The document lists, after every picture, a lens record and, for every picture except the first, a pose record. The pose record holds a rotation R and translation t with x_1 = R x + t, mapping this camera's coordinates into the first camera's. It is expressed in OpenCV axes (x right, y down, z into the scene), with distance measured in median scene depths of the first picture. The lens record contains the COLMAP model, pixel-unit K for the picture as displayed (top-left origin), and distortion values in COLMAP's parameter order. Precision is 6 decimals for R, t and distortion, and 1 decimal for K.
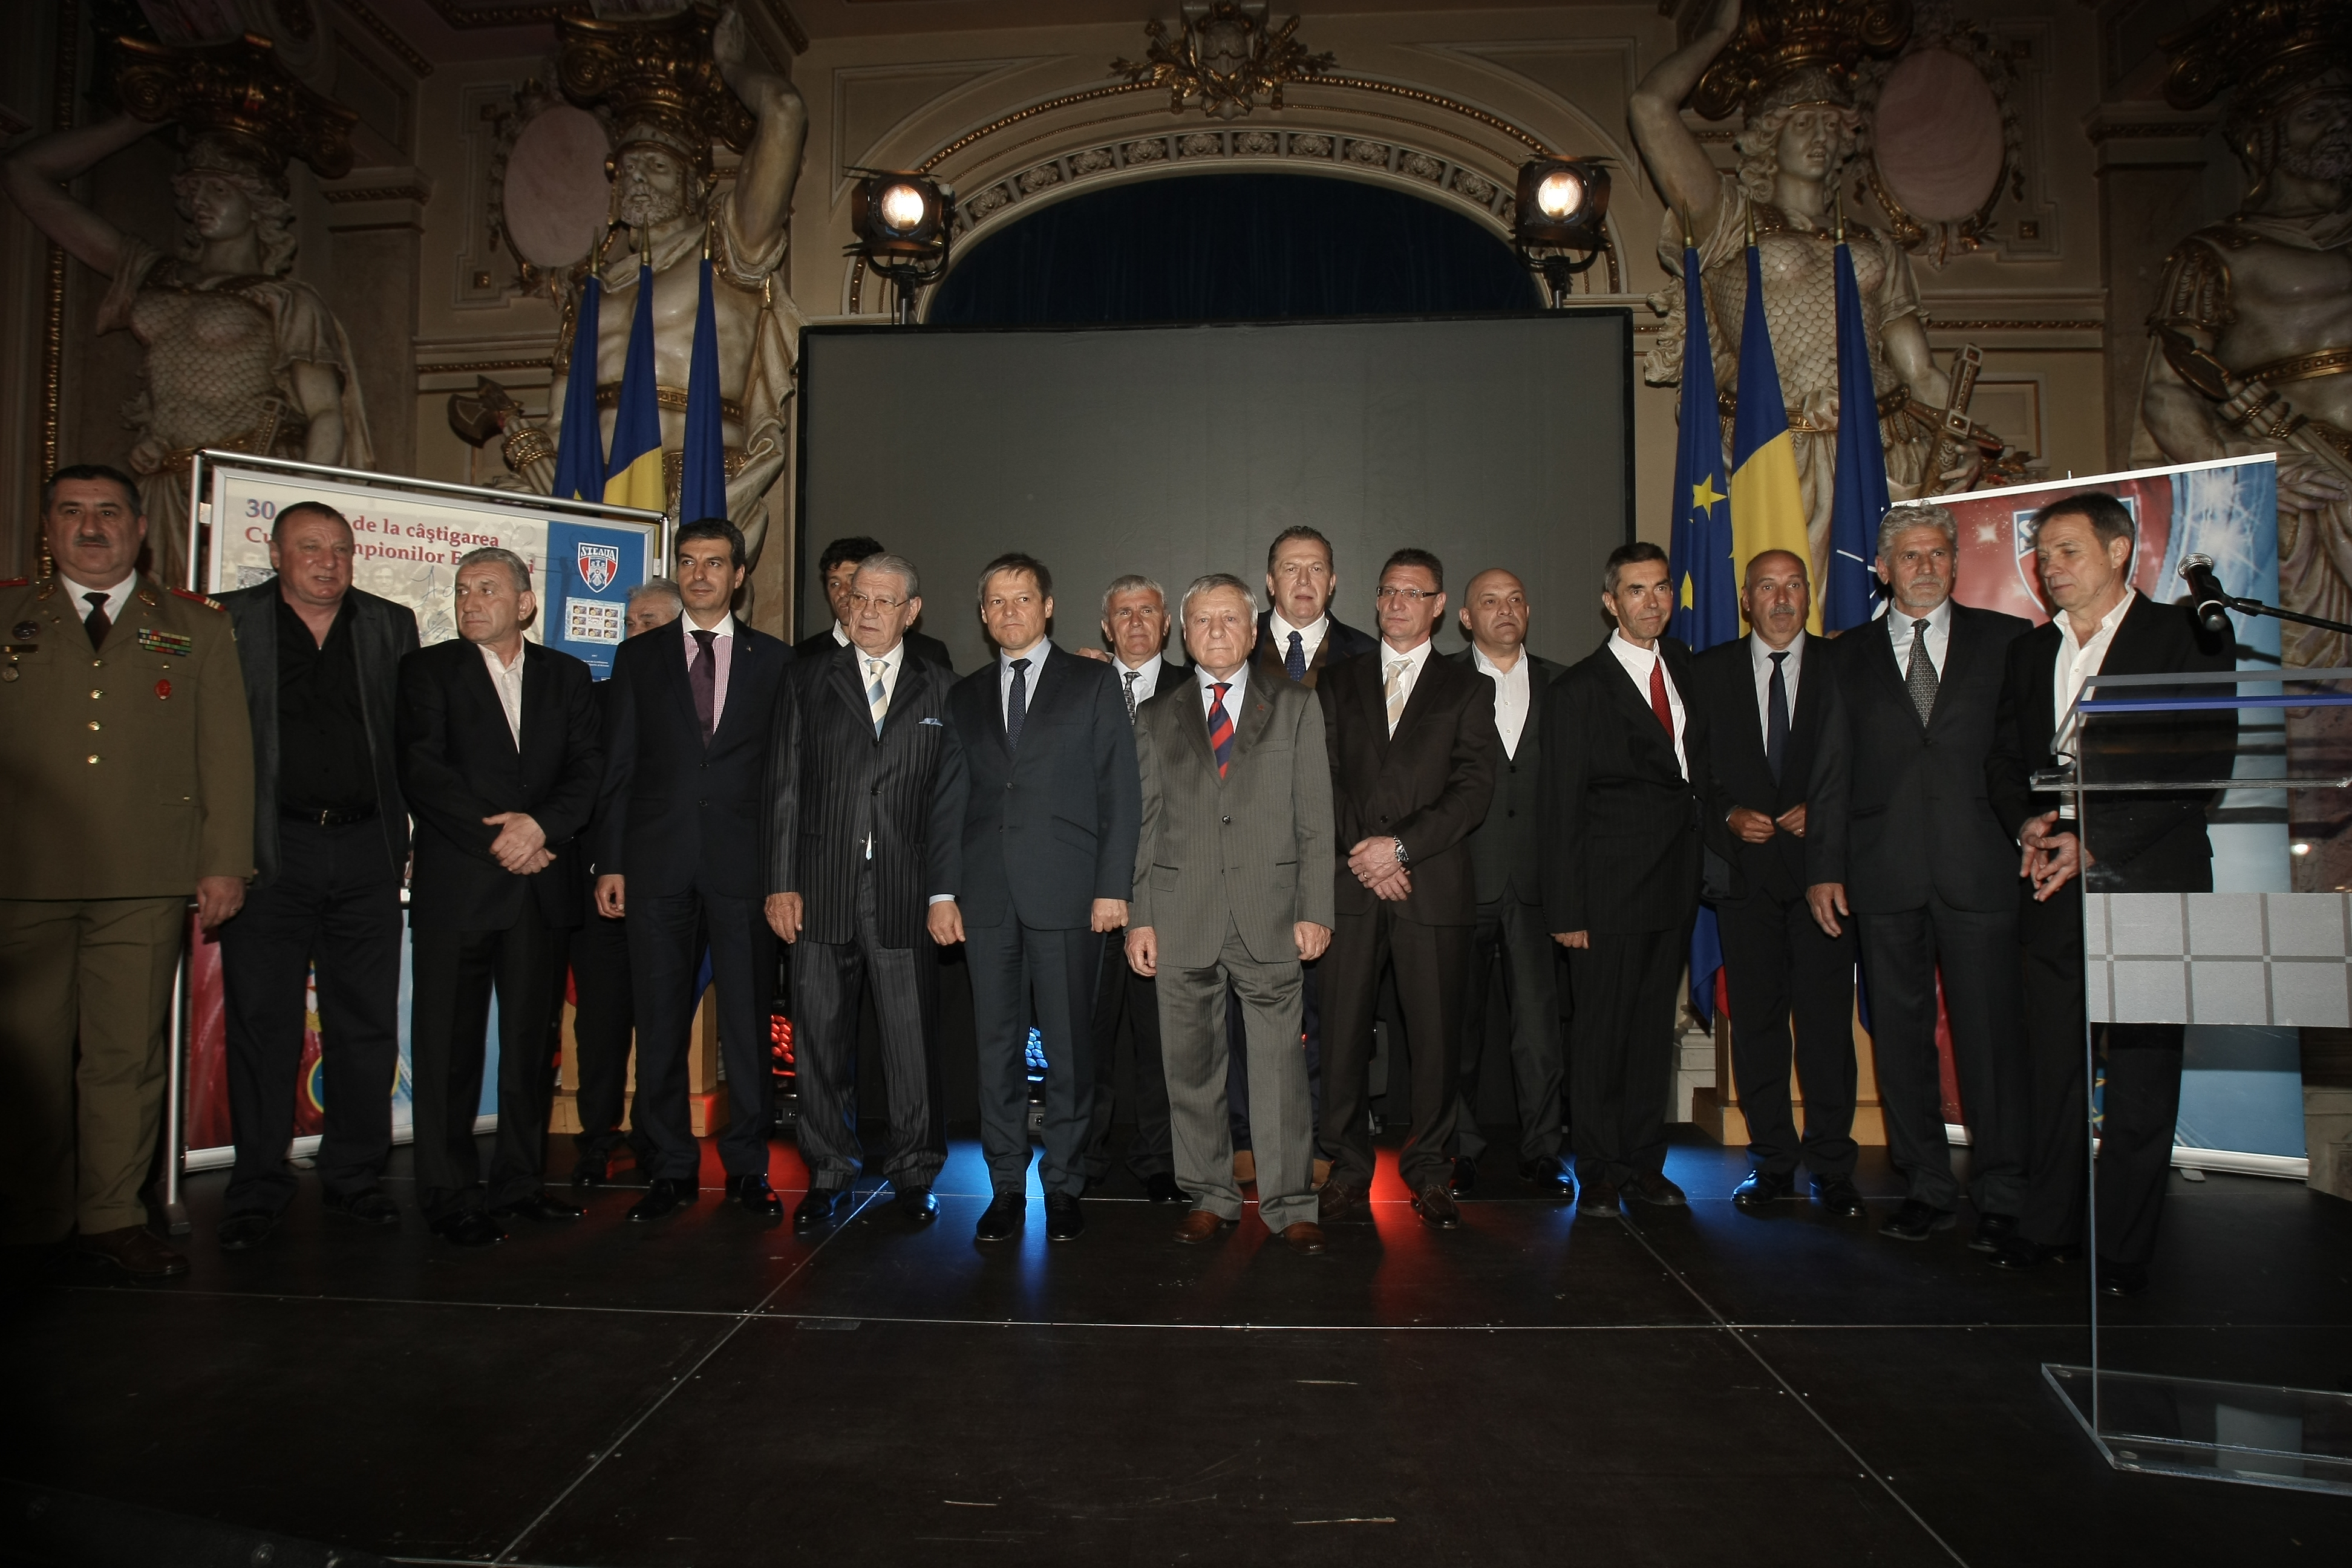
lens RADIAL K [[1365.1, 0, 1176.0], [0, 1365.1, 784.0], [0, 0, 1]] dist [-0.058120, 0.018086]
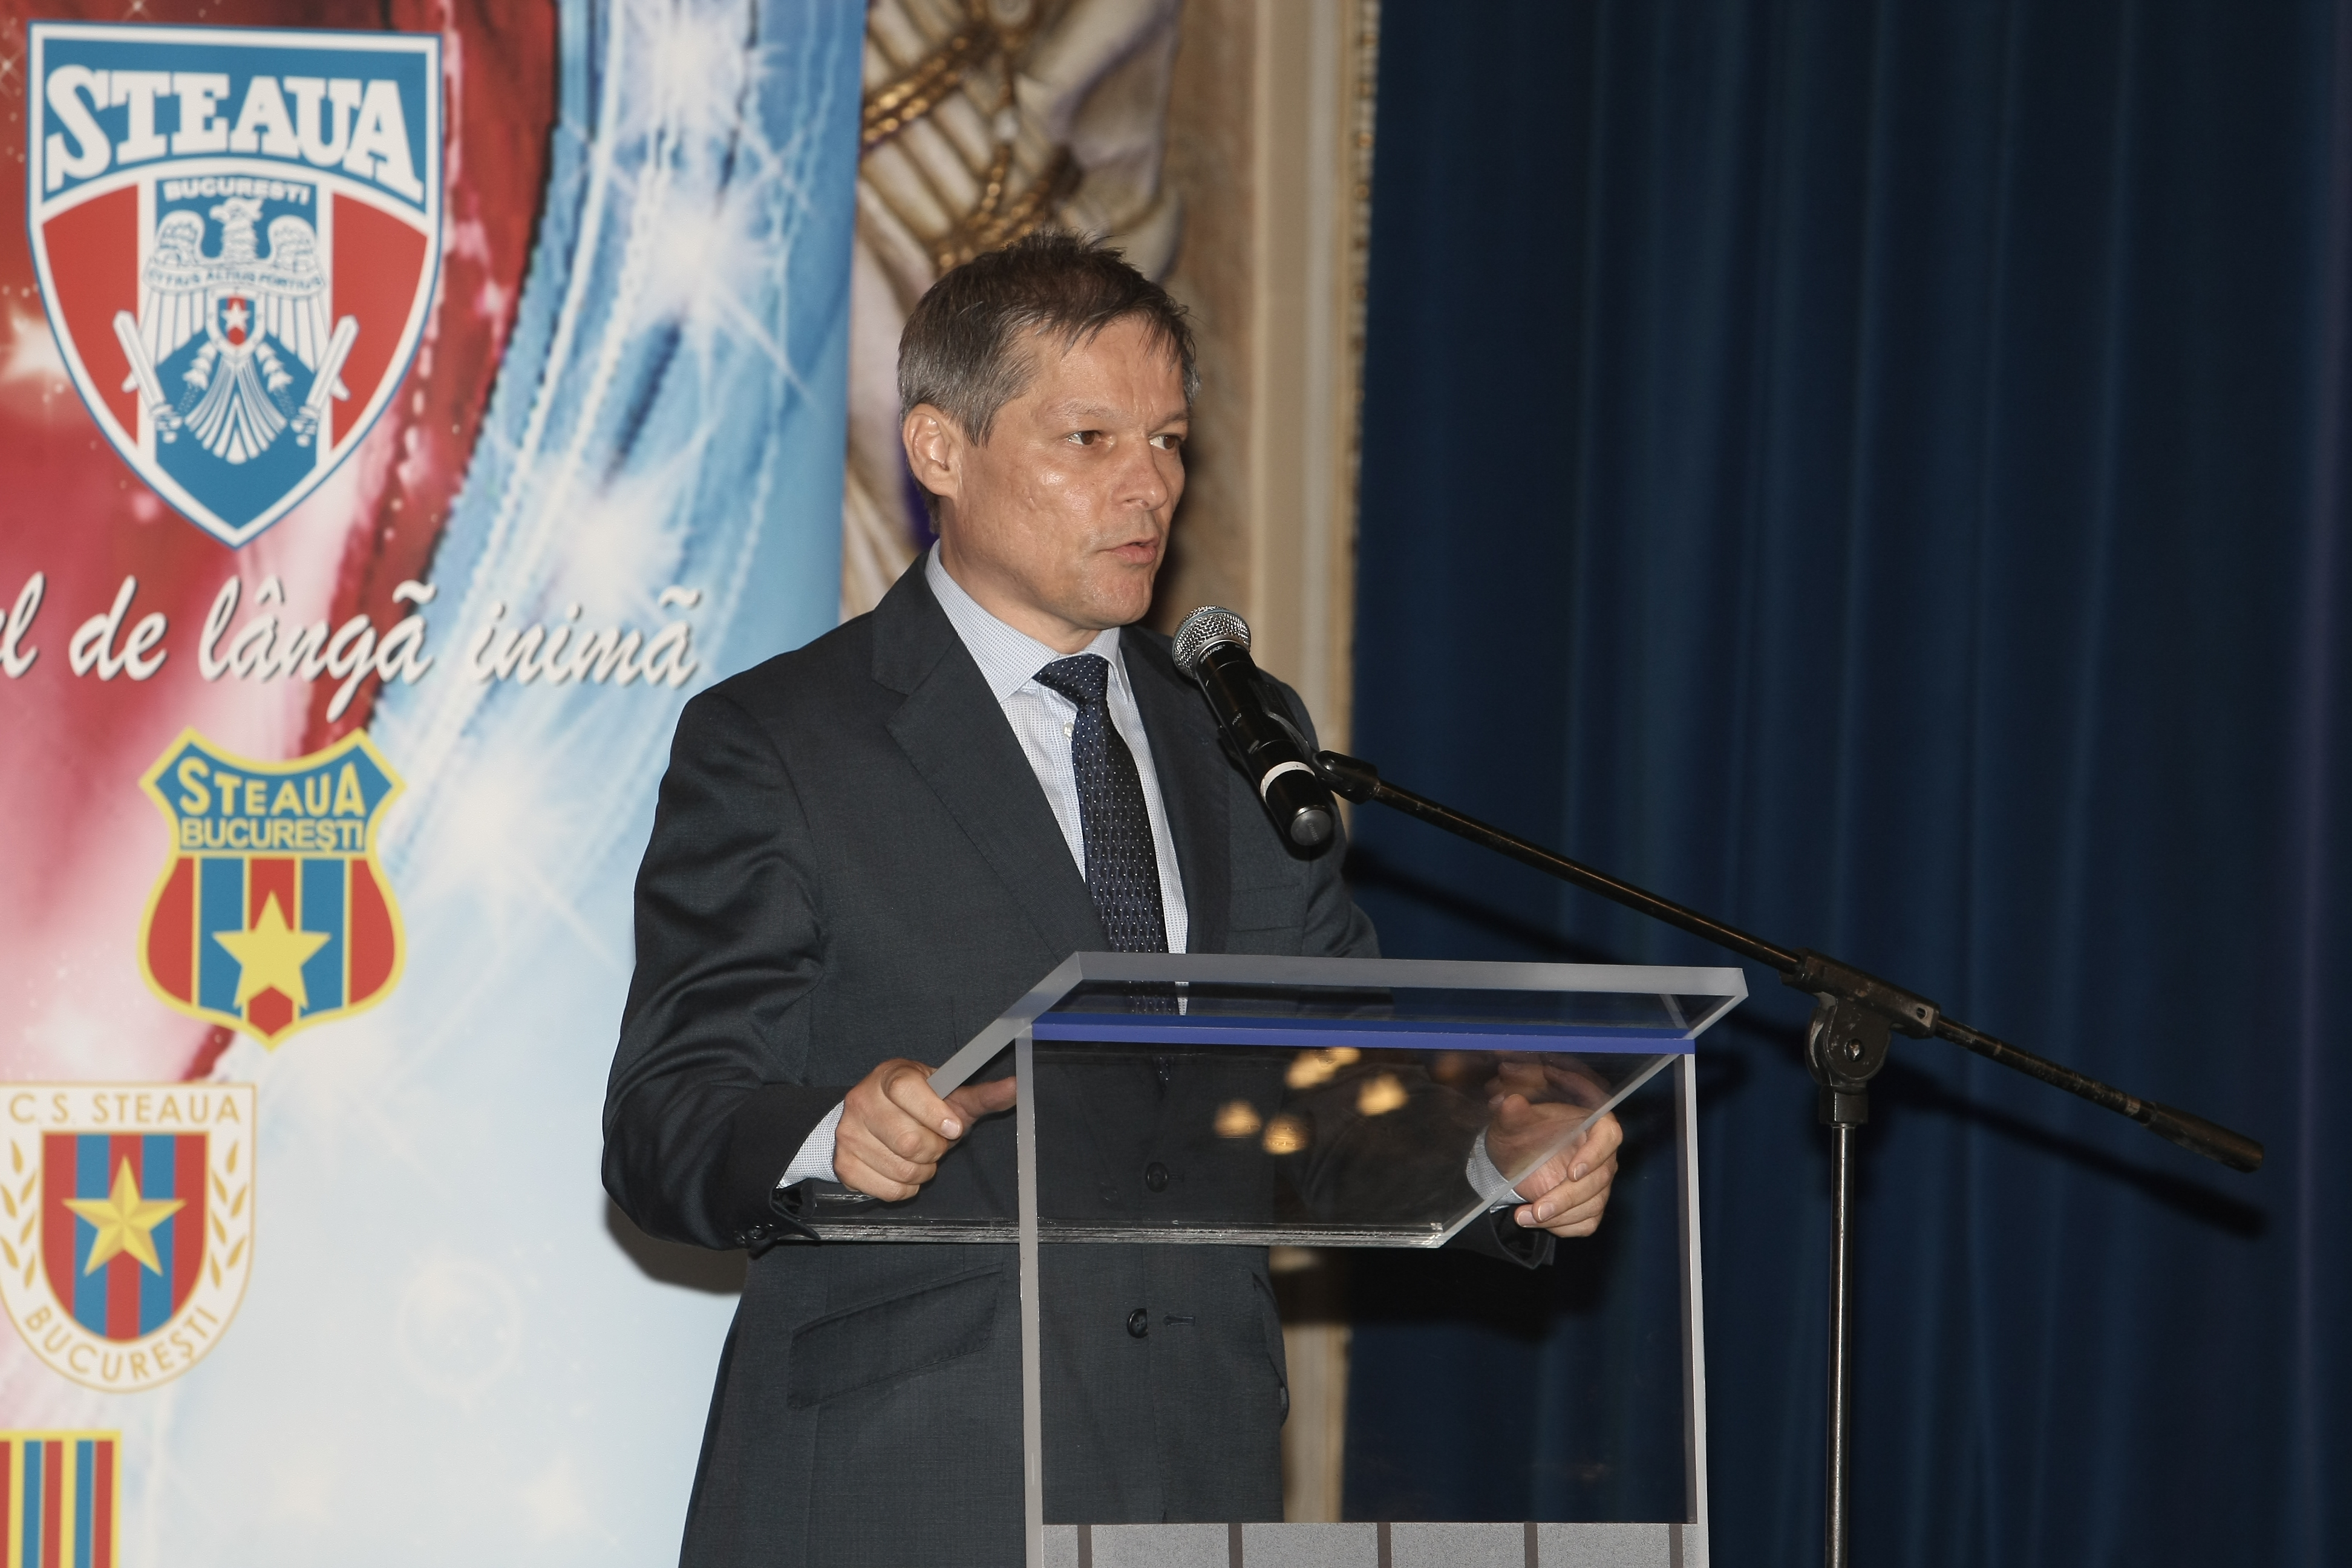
lens RADIAL K [[15179.4, 0, 1176.0], [0, 15179.4, 784.0], [0, 0, 1]] dist [0.892874, 25.065087]
pose [[0.618287, 0.040458, 0.784911, -1.208988], [-0.051808, 0.998600, -0.010662, -0.037949], [-0.784243, -0.034072, 0.619517, -0.762944]]
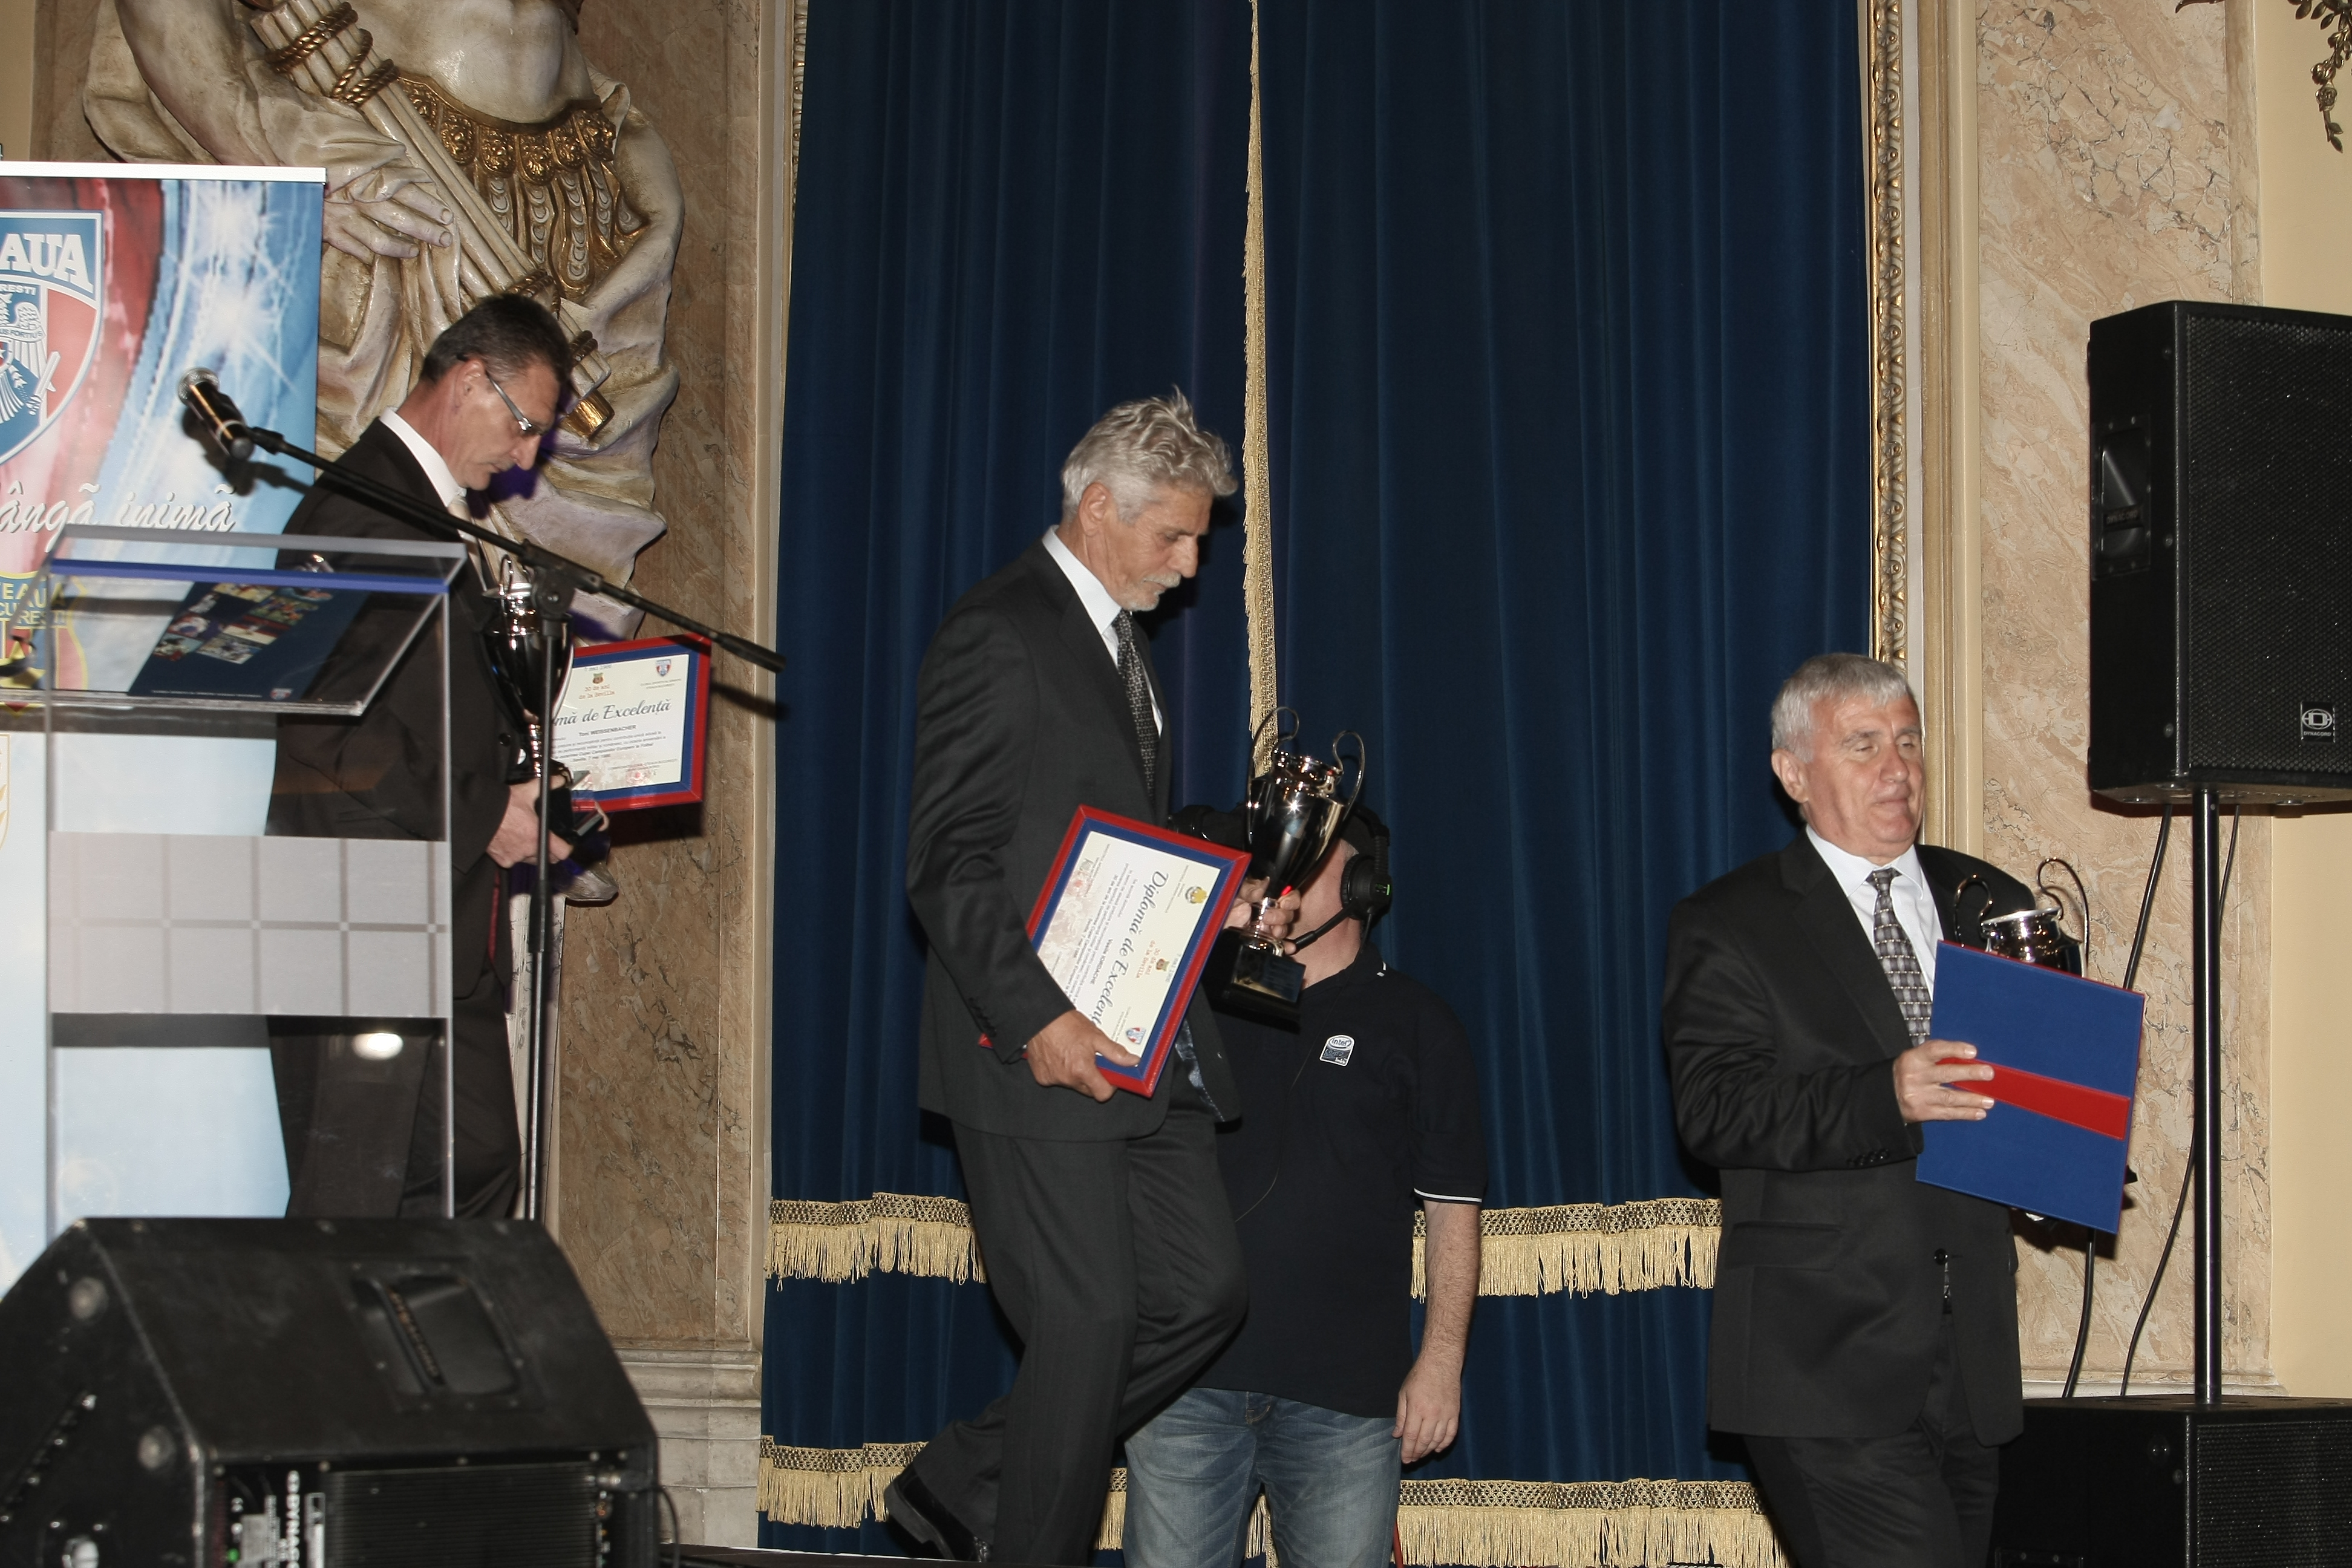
lens RADIAL K [[6253.4, 0, 1176.0], [0, 6253.4, 784.0], [0, 0, 1]] dist [-0.278707, -0.823265]
pose [[0.682500, 0.061856, 0.728264, -0.583159], [-0.035343, 0.998040, -0.051647, 0.091760], [-0.730031, 0.009511, 0.683348, -0.754928]]
